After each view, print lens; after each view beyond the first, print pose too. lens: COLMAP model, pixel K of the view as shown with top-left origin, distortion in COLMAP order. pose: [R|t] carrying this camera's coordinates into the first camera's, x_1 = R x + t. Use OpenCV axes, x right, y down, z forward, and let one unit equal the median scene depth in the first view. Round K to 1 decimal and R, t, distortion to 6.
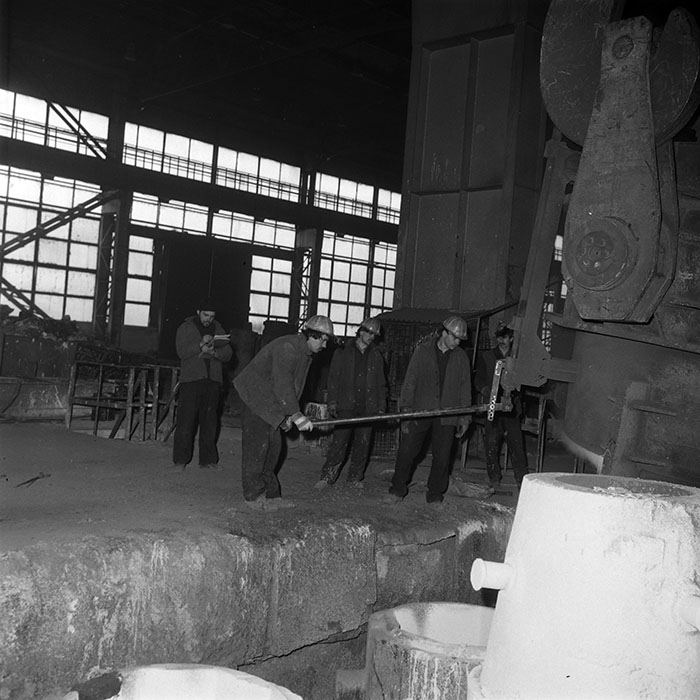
lens RADIAL K [[1001.3, 0, 328.6], [0, 1001.3, 339.1], [0, 0, 1]] dist [0.064276, -0.156182]
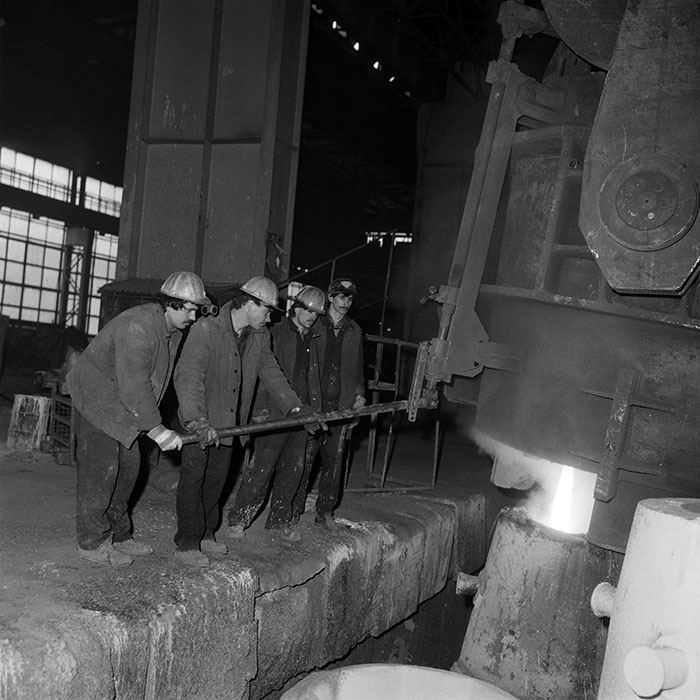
lens RADIAL K [[989.6, 0, 350.0], [0, 989.6, 350.0], [0, 0, 1]] dist [0.040778, -0.011725]
pose [[0.906627, 0.005474, 0.421897, -0.105027], [-0.017459, 0.999546, 0.024551, 0.004957], [-0.421571, -0.029625, 0.906311, 0.175909]]
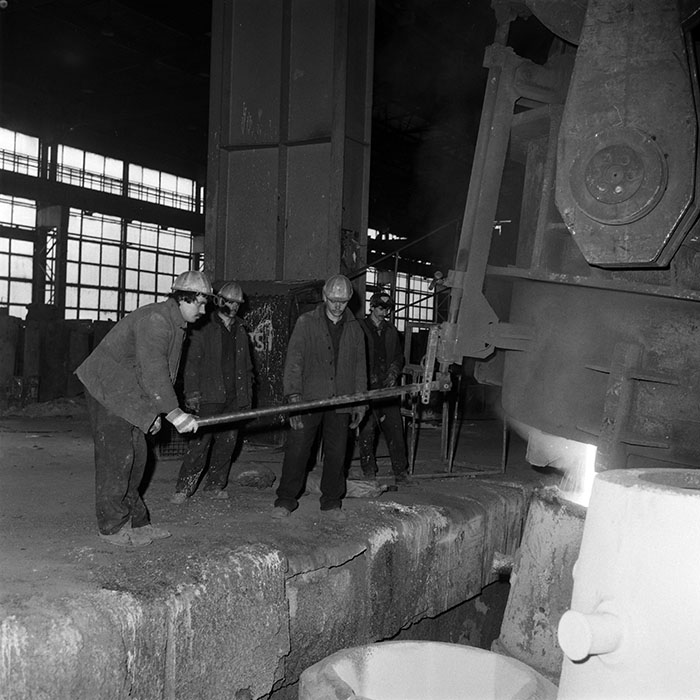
lens RADIAL K [[984.3, 0, 361.2], [0, 984.3, 347.2], [0, 0, 1]] dist [0.061766, -0.048097]
pose [[0.953871, -0.040455, 0.297480, -0.061535], [0.033974, 0.999060, 0.026927, 0.007453], [-0.298289, -0.015579, 0.954348, 0.146526]]
